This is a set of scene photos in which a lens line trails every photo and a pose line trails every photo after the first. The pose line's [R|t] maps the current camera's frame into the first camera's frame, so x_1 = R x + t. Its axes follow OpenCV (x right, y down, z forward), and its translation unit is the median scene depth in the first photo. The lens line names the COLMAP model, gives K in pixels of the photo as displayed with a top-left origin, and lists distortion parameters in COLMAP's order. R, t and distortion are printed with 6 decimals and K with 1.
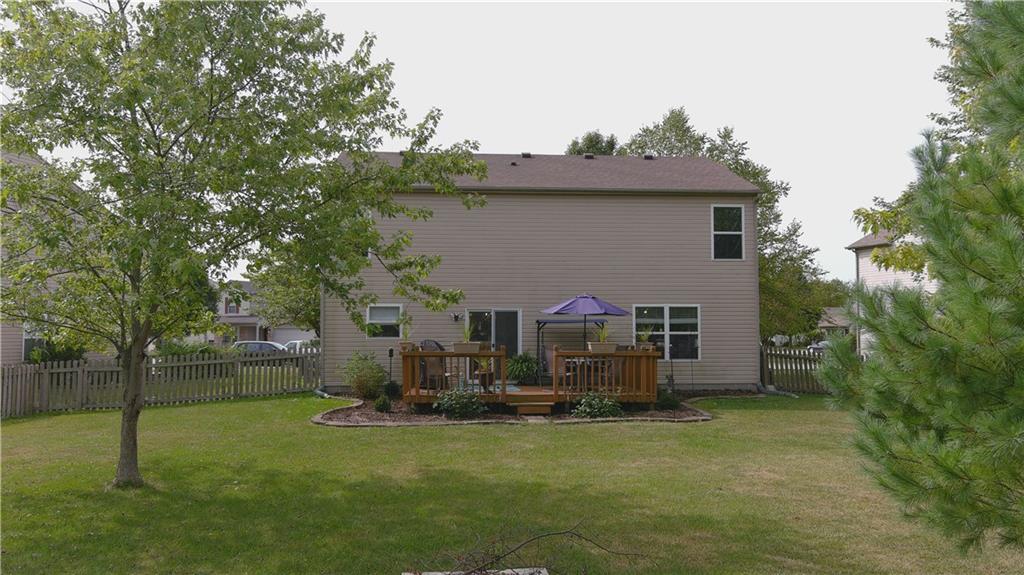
lens RADIAL K [[794.3, 0, 512.0], [0, 794.3, 287.5], [0, 0, 1]] dist [0.011871, 0.002516]
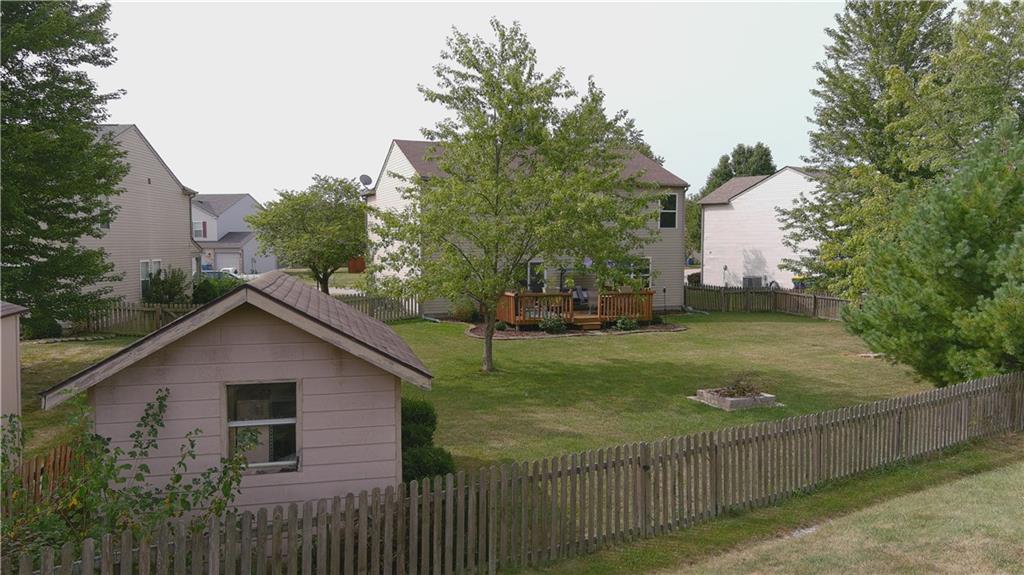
lens RADIAL K [[801.7, 0, 512.0], [0, 801.7, 287.5], [0, 0, 1]] dist [0.036107, -0.004802]
pose [[0.960848, -0.016199, 0.276604, -0.471583], [-0.015302, 0.993664, 0.111347, -0.091790], [-0.276655, -0.111219, 0.954512, -0.451989]]
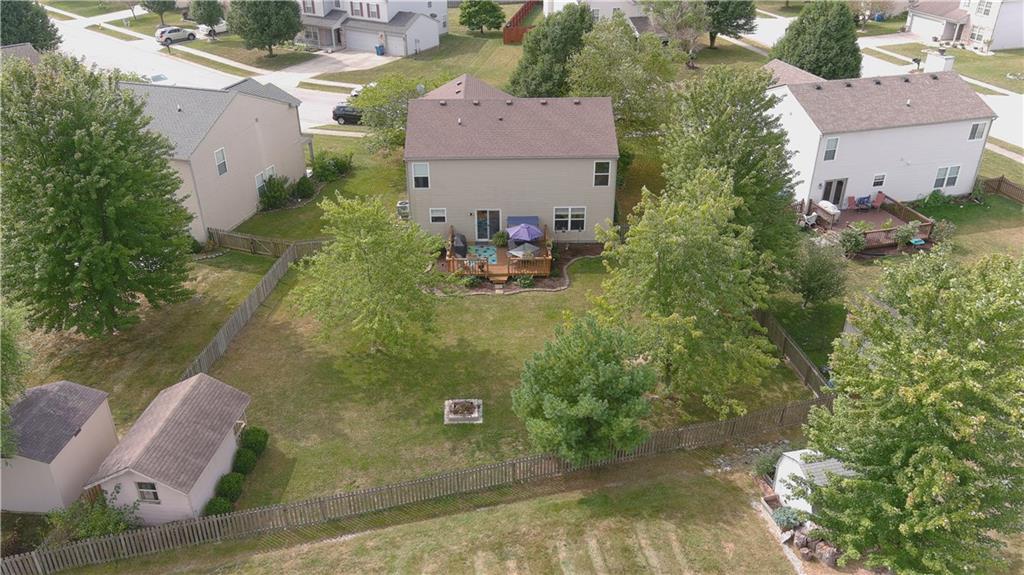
lens RADIAL K [[801.7, 0, 512.0], [0, 801.7, 287.5], [0, 0, 1]] dist [0.036107, -0.004802]
pose [[0.998196, 0.029002, -0.052578, 0.158806], [0.003599, 0.845151, 0.534515, -0.939465], [0.059938, -0.533740, 0.843522, -0.927375]]
